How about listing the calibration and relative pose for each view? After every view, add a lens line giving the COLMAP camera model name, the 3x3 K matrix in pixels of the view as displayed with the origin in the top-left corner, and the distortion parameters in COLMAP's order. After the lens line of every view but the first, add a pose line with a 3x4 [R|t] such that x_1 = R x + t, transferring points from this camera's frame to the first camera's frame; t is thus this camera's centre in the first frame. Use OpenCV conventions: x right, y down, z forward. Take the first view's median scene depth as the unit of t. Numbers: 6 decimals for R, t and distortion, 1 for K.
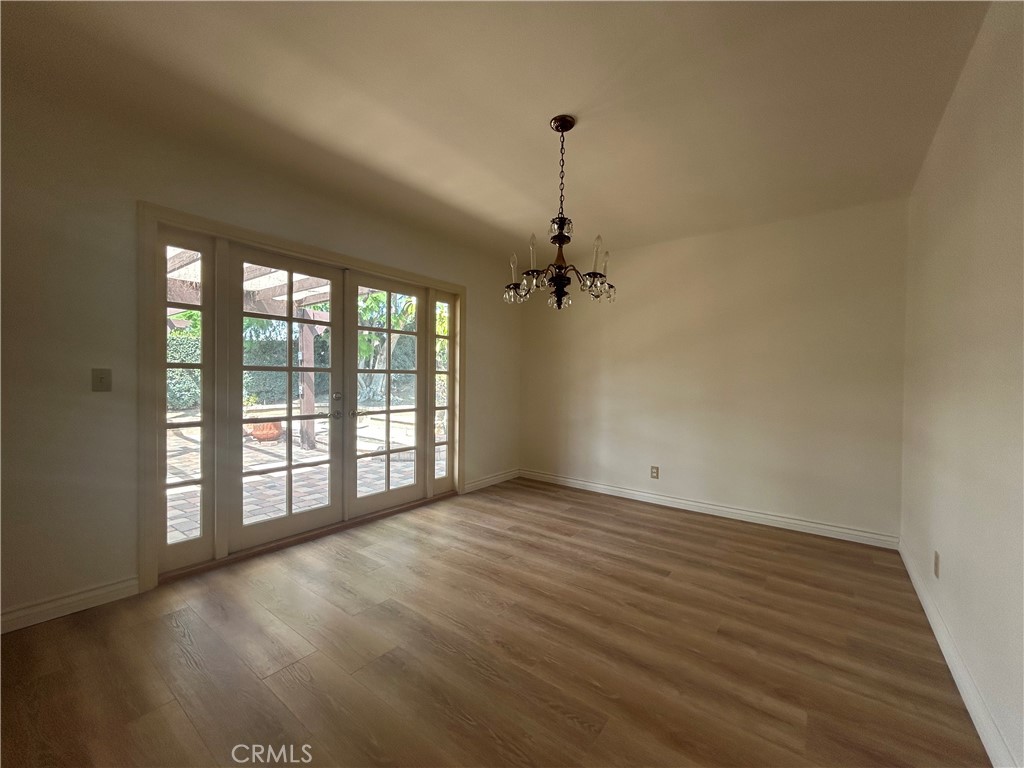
lens RADIAL K [[412.6, 0, 512.0], [0, 412.6, 384.0], [0, 0, 1]] dist [-0.007456, 0.004182]
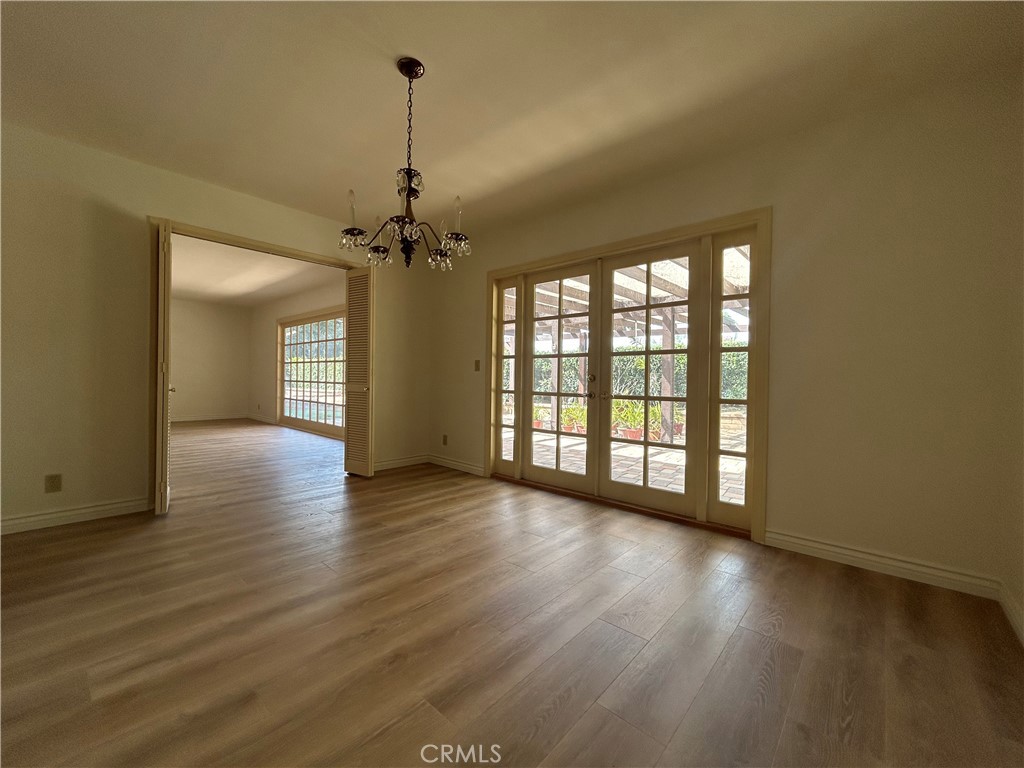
lens RADIAL K [[412.6, 0, 512.0], [0, 412.6, 384.0], [0, 0, 1]] dist [-0.007456, 0.004182]
pose [[-0.085842, -0.001328, -0.996308, 0.708238], [-0.028208, 0.999601, 0.001098, 0.050892], [0.995909, 0.028198, -0.085845, 0.911002]]
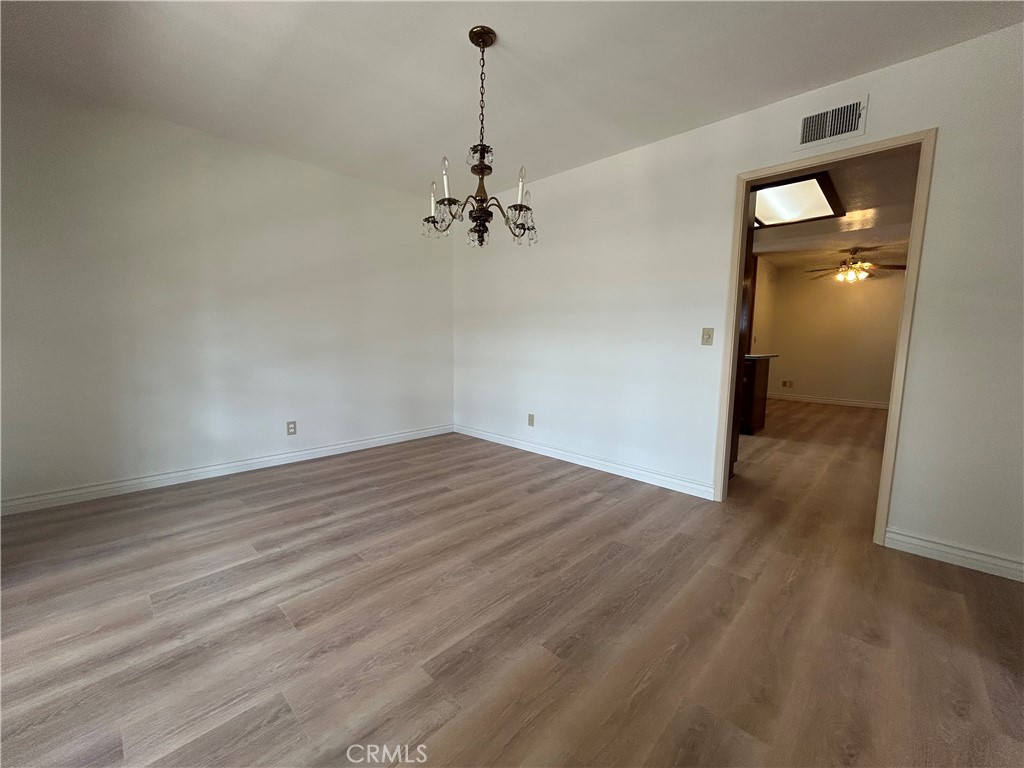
lens RADIAL K [[412.6, 0, 512.0], [0, 412.6, 384.0], [0, 0, 1]] dist [-0.007456, 0.004182]
pose [[0.109470, -0.123761, 0.986255, -0.592144], [-0.005183, 0.992134, 0.125073, 0.010467], [-0.993977, -0.018803, 0.107967, 0.562815]]
